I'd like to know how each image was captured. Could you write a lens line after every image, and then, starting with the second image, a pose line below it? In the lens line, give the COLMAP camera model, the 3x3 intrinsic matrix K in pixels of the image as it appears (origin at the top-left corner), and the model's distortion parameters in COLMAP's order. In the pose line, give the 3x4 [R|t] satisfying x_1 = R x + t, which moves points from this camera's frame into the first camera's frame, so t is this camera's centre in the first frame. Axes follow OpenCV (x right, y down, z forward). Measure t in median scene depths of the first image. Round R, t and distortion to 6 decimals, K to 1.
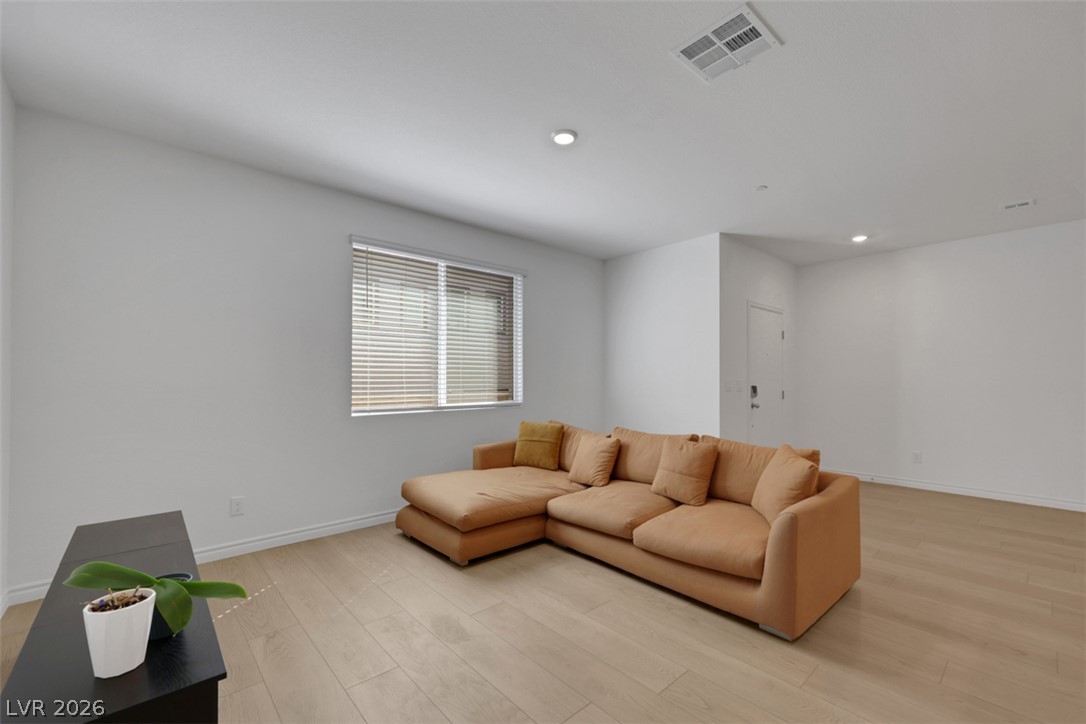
lens RADIAL K [[455.9, 0, 537.0], [0, 455.9, 372.3], [0, 0, 1]] dist [-0.002132, -0.000508]
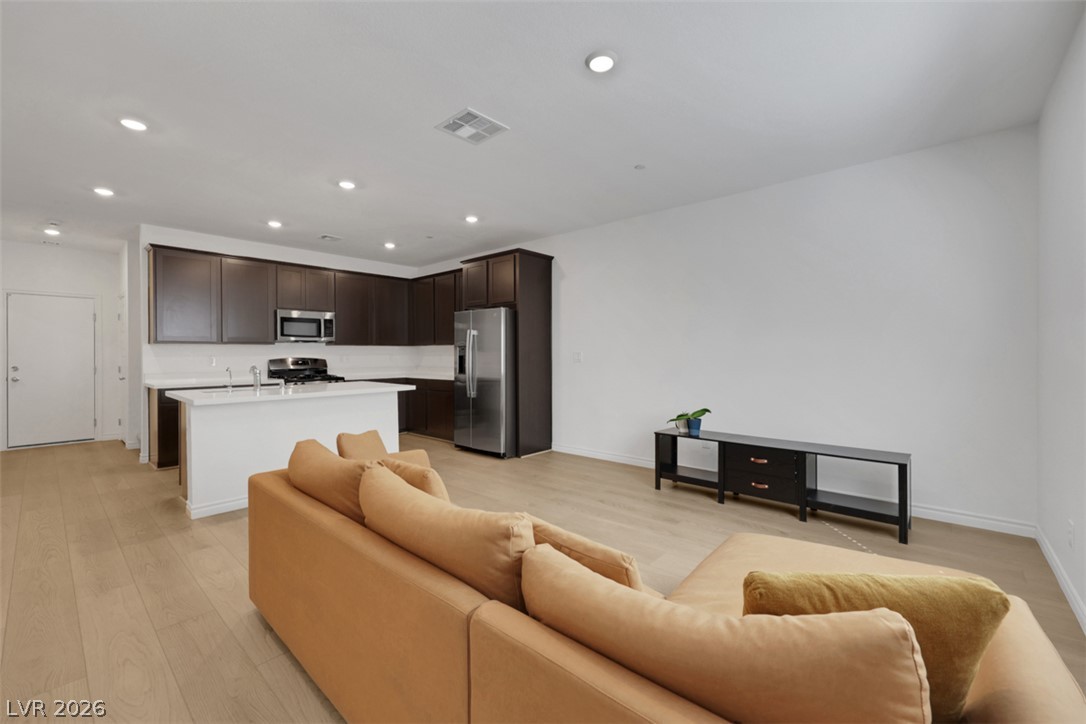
lens RADIAL K [[440.2, 0, 541.3], [0, 440.2, 353.2], [0, 0, 1]] dist [-0.001317, -0.000526]
pose [[-0.992873, 0.004627, -0.119089, 0.187257], [0.005861, 0.999933, -0.010016, 0.012295], [0.119035, -0.010642, -0.992833, 1.231399]]
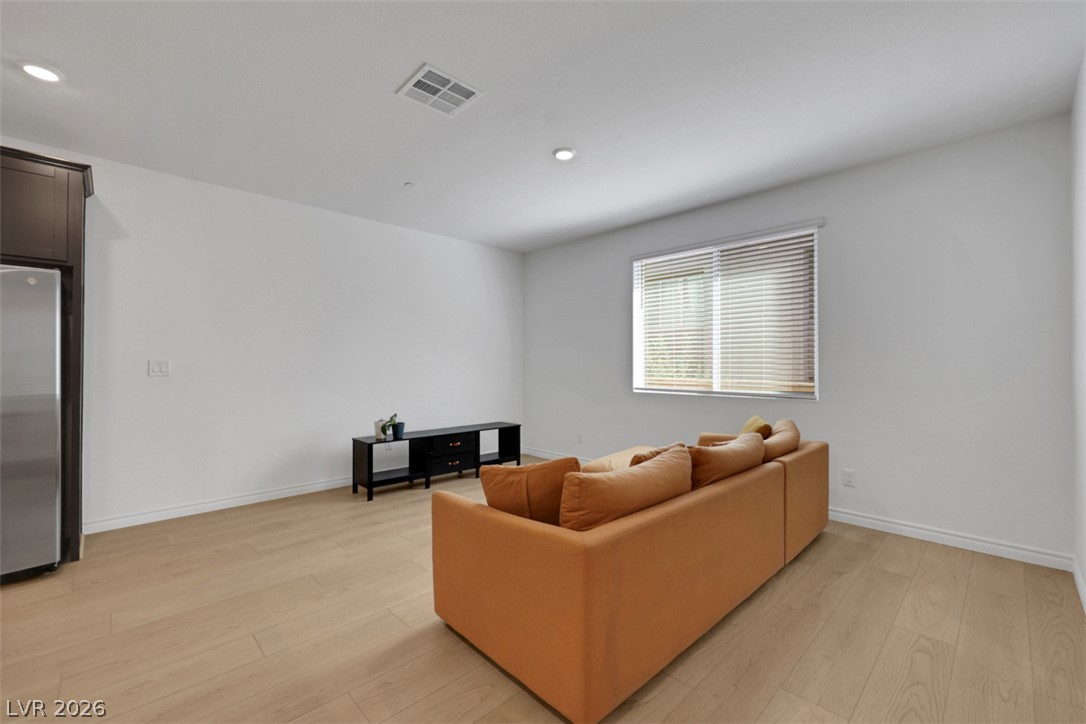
lens RADIAL K [[454.4, 0, 537.9], [0, 454.4, 355.7], [0, 0, 1]] dist [0.002510, 0.000218]
pose [[0.035635, -0.015814, -0.999240, 0.832399], [0.009132, 0.999838, -0.015498, 0.008746], [0.999323, -0.008573, 0.035774, 0.615718]]
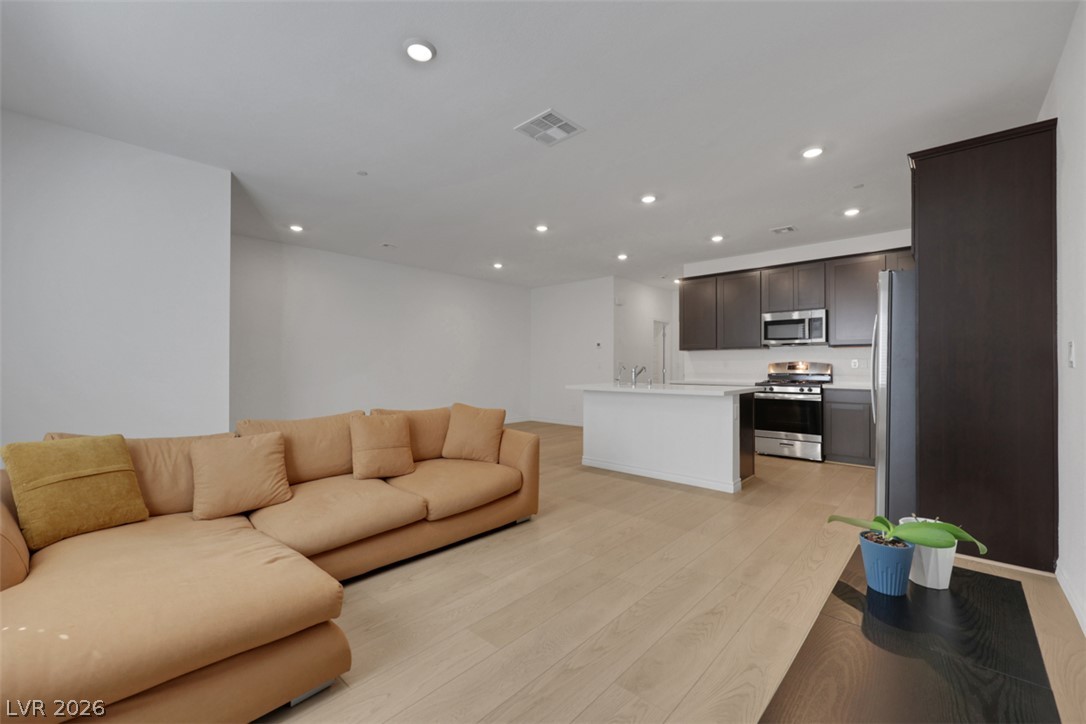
lens RADIAL K [[459.4, 0, 573.8], [0, 459.4, 367.2], [0, 0, 1]] dist [-0.000378, -0.000053]
pose [[-0.166921, -0.001764, 0.985969, -0.537379], [-0.010910, 0.999940, -0.000058, 0.034061], [-0.985910, -0.010767, -0.166930, 0.585041]]
